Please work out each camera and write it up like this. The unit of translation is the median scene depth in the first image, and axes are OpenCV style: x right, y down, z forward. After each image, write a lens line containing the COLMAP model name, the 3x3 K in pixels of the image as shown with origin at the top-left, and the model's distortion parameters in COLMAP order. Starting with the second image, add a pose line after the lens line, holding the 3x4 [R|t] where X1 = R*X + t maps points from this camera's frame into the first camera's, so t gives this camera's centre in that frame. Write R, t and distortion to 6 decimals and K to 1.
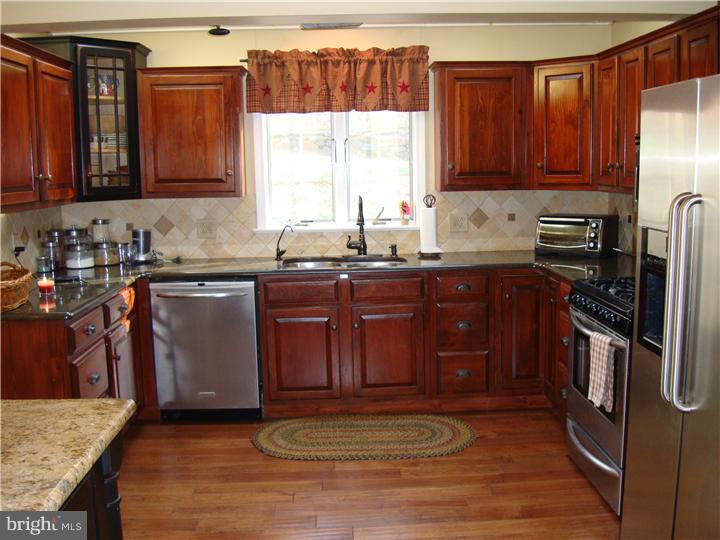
lens RADIAL K [[727.5, 0, 360.0], [0, 727.5, 270.0], [0, 0, 1]] dist [-0.070186, -0.007886]
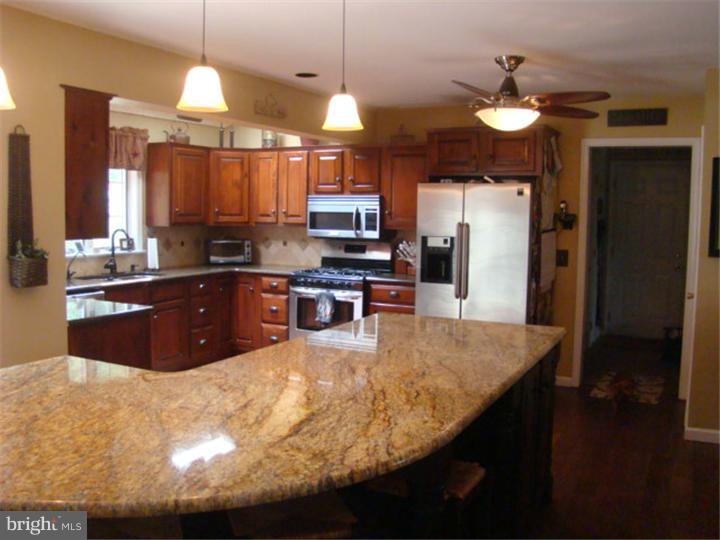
lens RADIAL K [[727.5, 0, 360.0], [0, 727.5, 270.0], [0, 0, 1]] dist [-0.070186, -0.007886]
pose [[0.464566, -0.050881, 0.884076, -0.993578], [0.102398, 0.994738, 0.003441, 0.016985], [-0.879598, 0.088929, 0.467331, -0.042026]]
